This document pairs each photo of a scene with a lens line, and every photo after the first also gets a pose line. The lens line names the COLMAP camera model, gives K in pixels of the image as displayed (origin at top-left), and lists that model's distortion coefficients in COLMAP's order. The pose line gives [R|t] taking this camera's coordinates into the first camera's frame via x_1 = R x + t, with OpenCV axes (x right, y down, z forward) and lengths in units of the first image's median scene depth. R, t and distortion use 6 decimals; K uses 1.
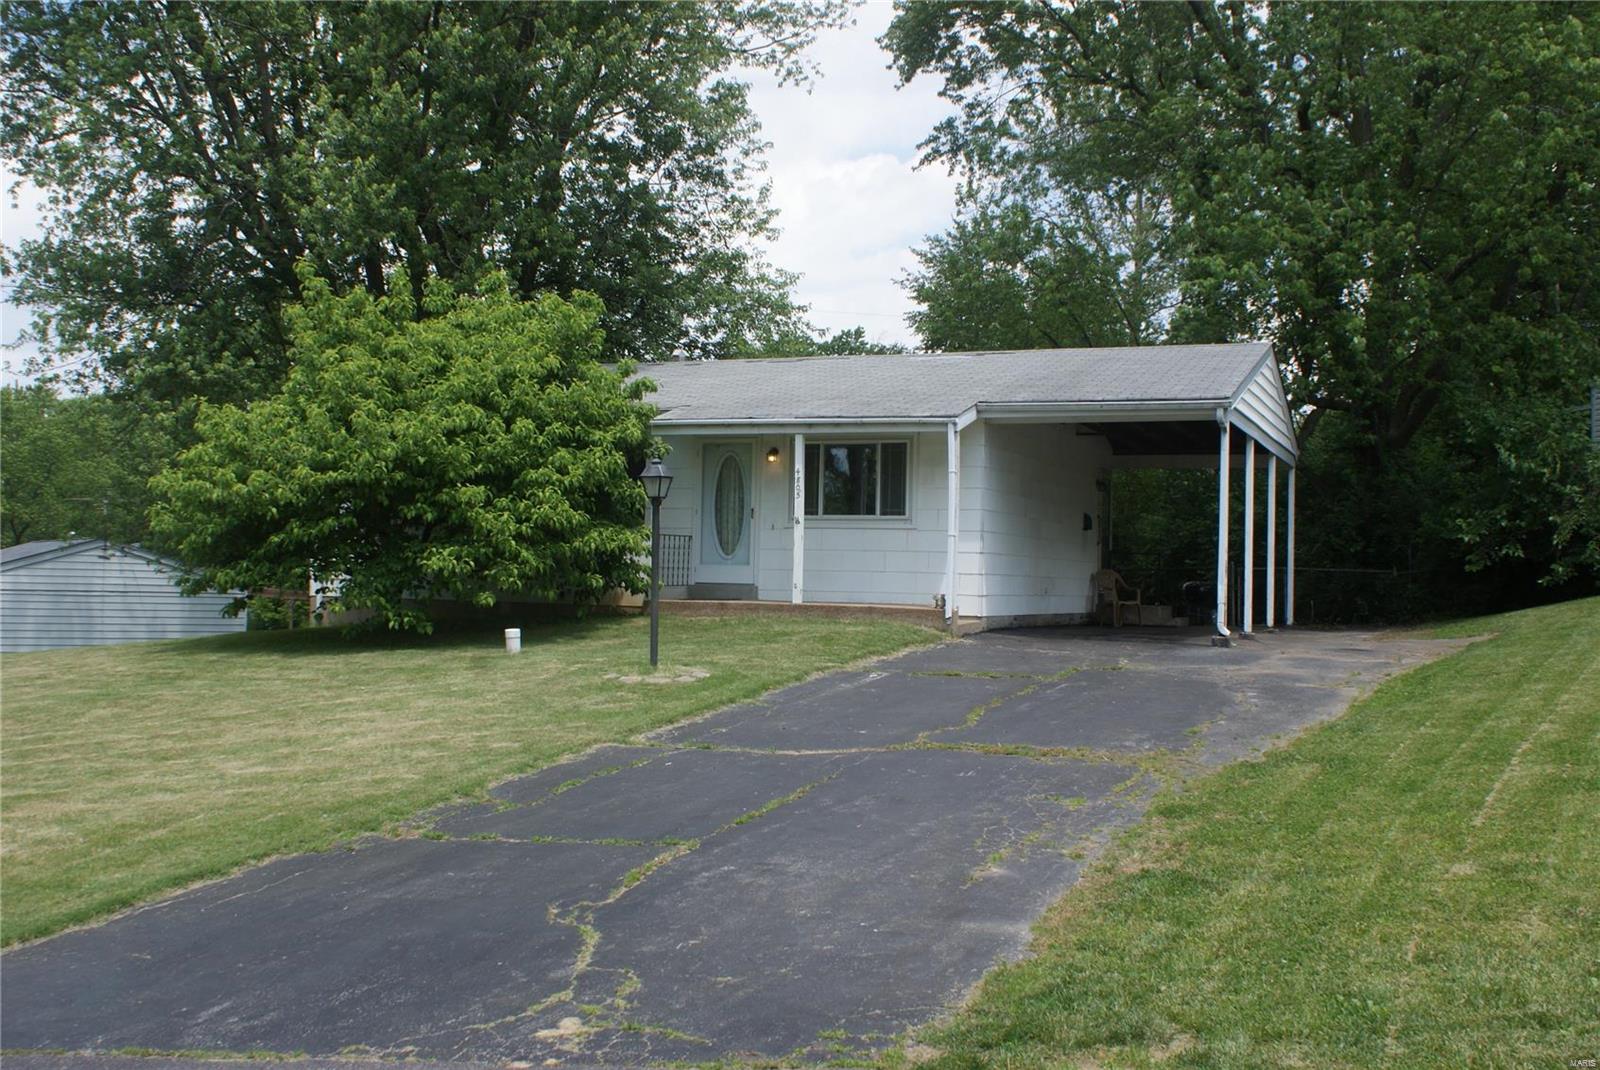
lens RADIAL K [[1646.4, 0, 800.0], [0, 1646.4, 535.0], [0, 0, 1]] dist [-0.065270, -0.000872]
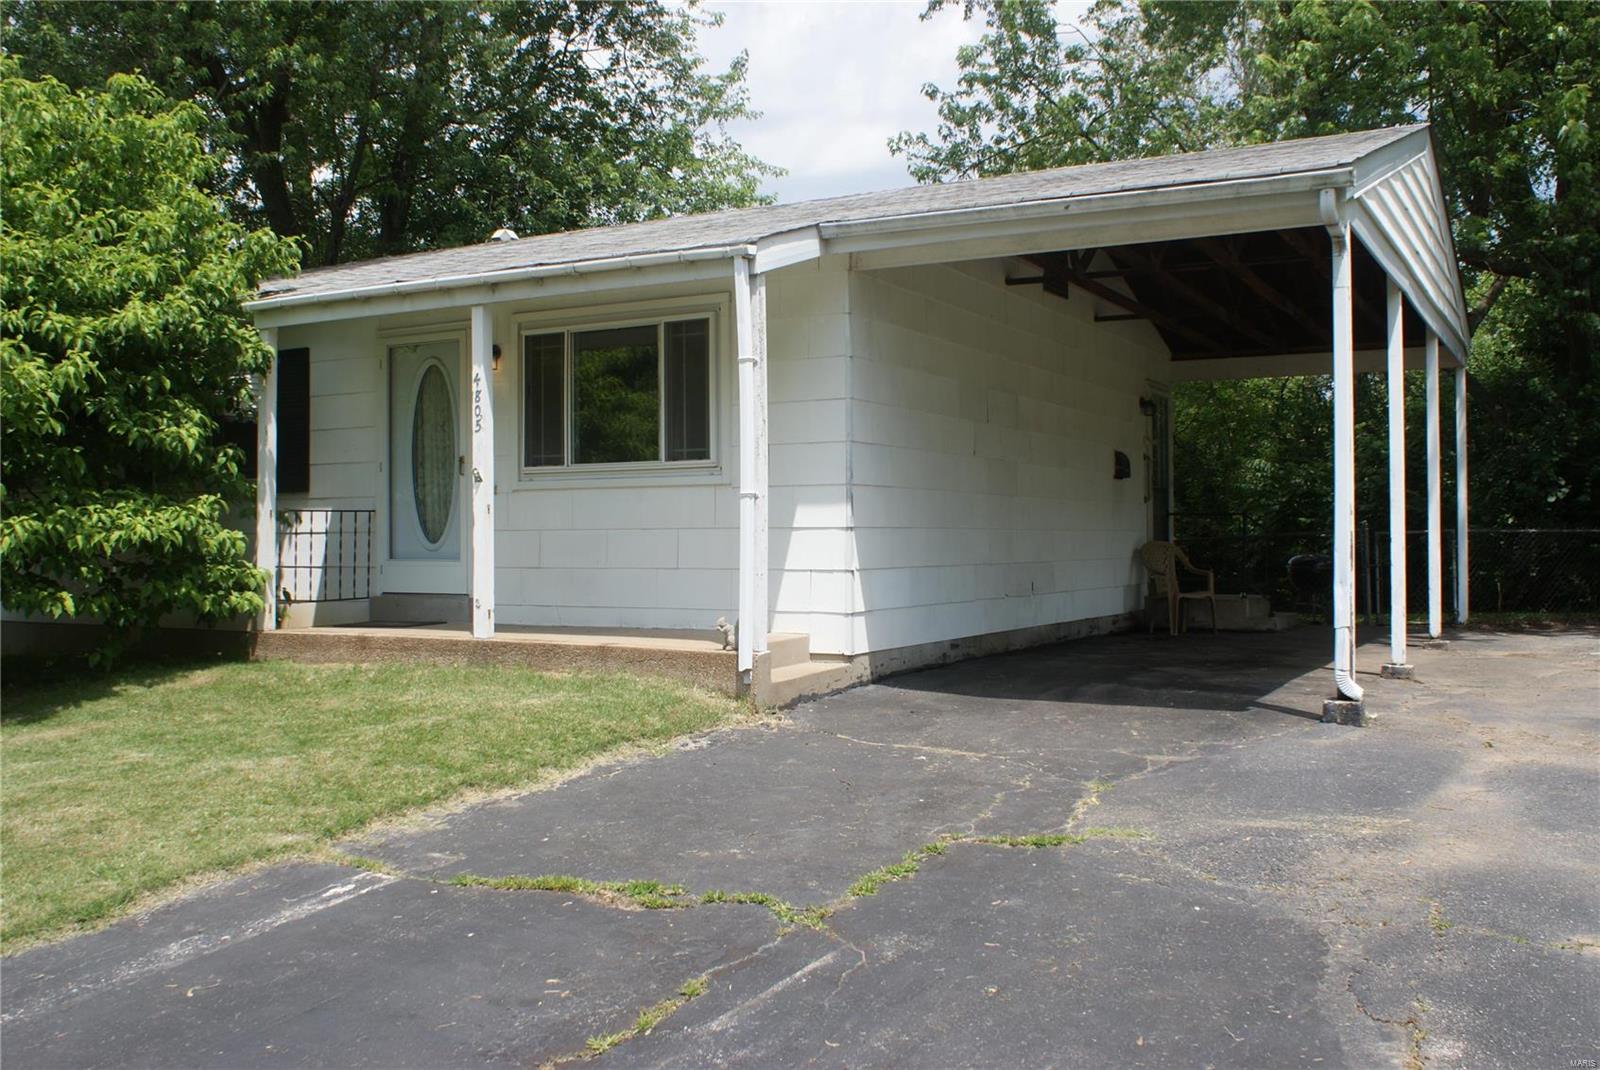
lens RADIAL K [[1481.1, 0, 793.4], [0, 1481.1, 544.2], [0, 0, 1]] dist [-0.099499, 0.010355]
pose [[0.992791, -0.028856, -0.116329, 0.142457], [0.032303, 0.999090, 0.027851, 0.002629], [0.115420, -0.031408, 0.992820, 0.538469]]
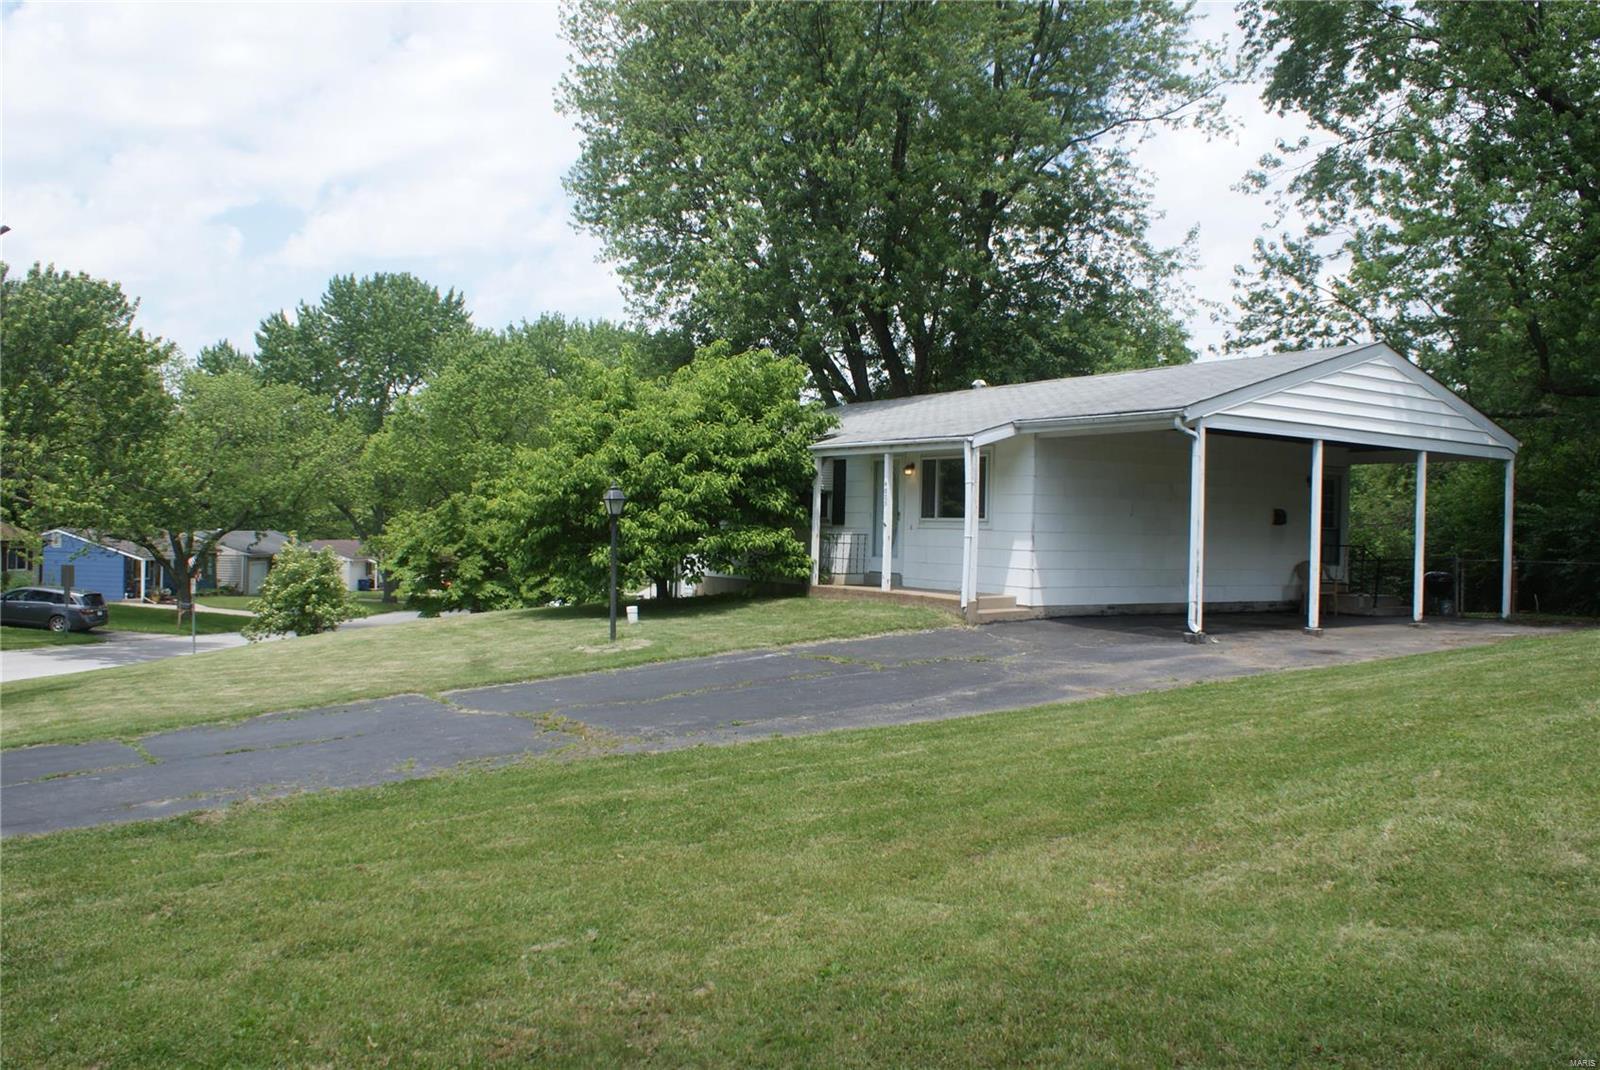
lens RADIAL K [[1290.8, 0, 819.6], [0, 1290.8, 537.2], [0, 0, 1]] dist [-0.152854, 0.127120]
pose [[0.822514, -0.000461, -0.568745, 0.488455], [0.011773, 0.999799, 0.016216, -0.014509], [0.568623, -0.020033, 0.822354, 0.172853]]
